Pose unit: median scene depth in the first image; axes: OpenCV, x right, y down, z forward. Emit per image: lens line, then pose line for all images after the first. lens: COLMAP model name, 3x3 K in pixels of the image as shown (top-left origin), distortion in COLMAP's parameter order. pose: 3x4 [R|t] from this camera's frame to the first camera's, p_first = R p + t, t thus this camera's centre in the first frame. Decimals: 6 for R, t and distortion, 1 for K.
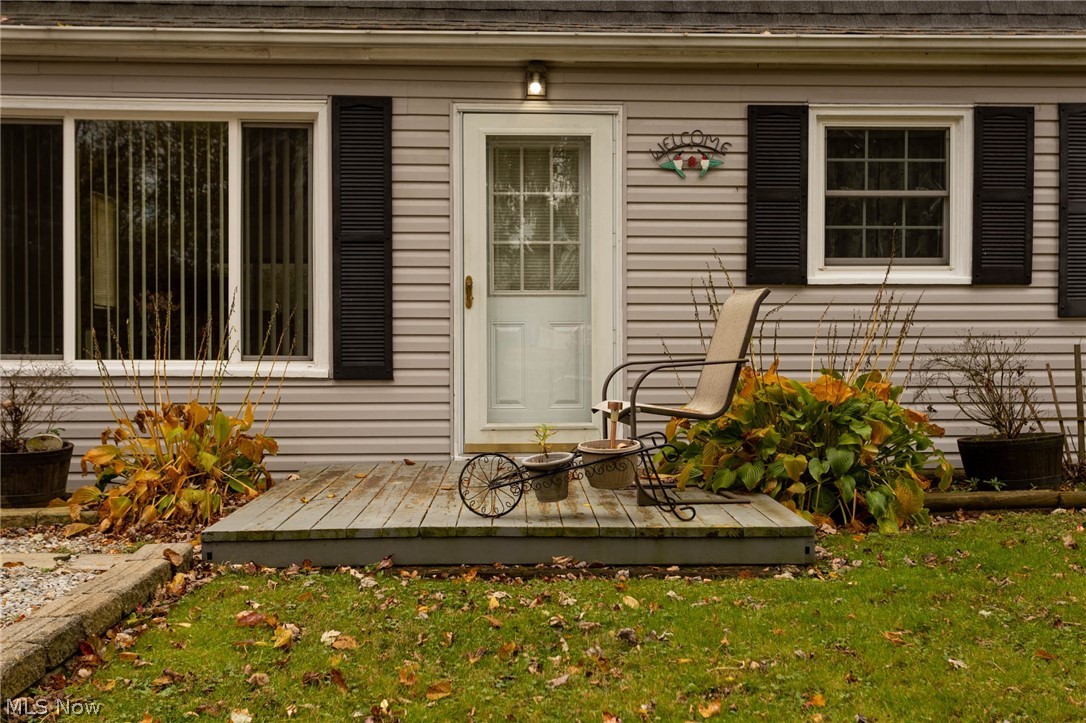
lens RADIAL K [[1228.9, 0, 545.7], [0, 1228.9, 358.8], [0, 0, 1]] dist [0.012065, 0.000000]
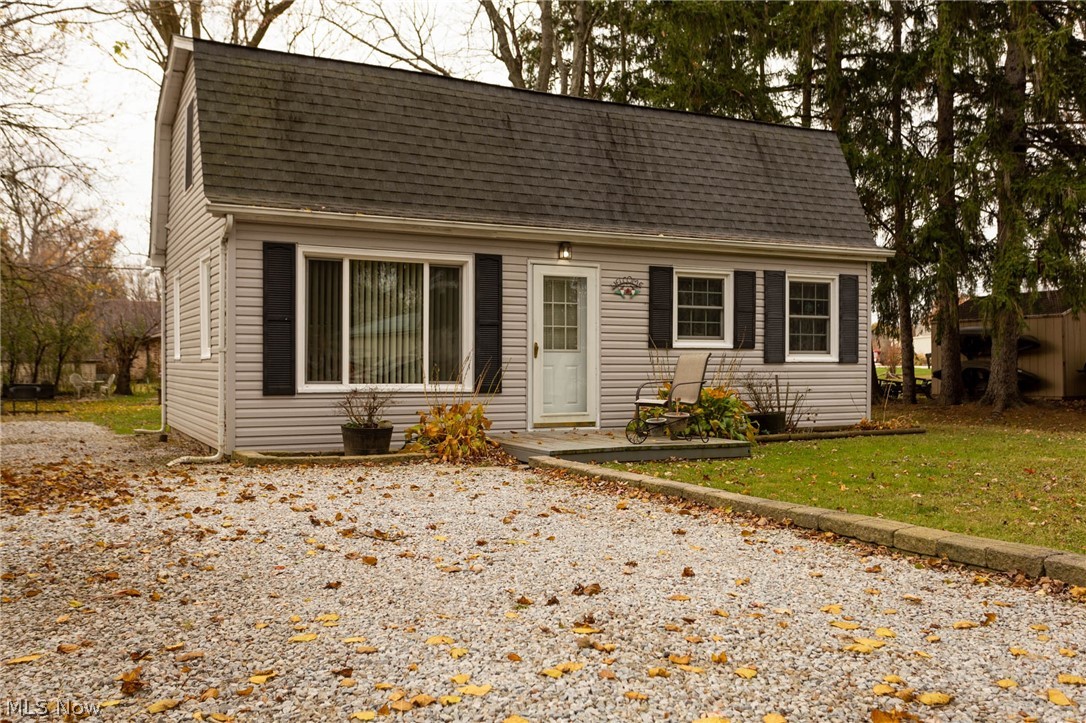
lens RADIAL K [[1067.3, 0, 541.1], [0, 1067.3, 364.3], [0, 0, 1]] dist [-0.009565, 0.000000]
pose [[0.906234, 0.002629, 0.422768, -0.816560], [0.006251, 0.999788, -0.019616, 0.004931], [-0.422730, 0.020419, 0.906026, -0.637843]]
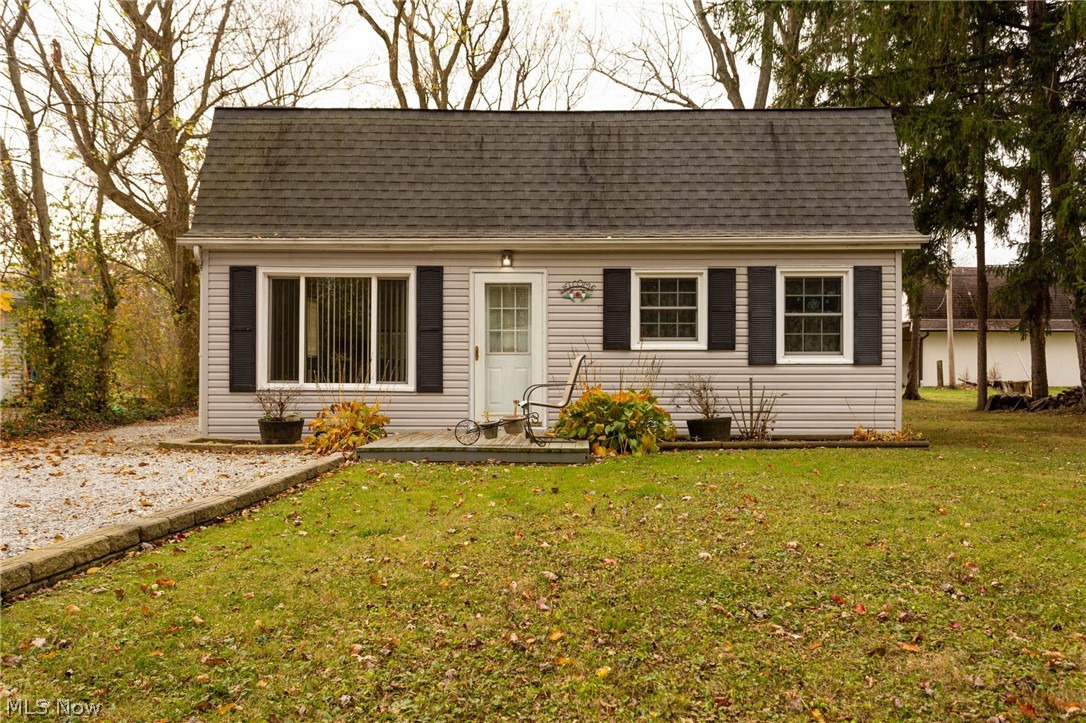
lens RADIAL K [[905.9, 0, 543.0], [0, 905.9, 357.5], [0, 0, 1]] dist [0.001572, 0.002013]
pose [[0.996835, 0.001764, -0.079477, 0.186859], [-0.004156, 0.999543, -0.029947, 0.002118], [0.079388, 0.030183, 0.996387, -0.621987]]
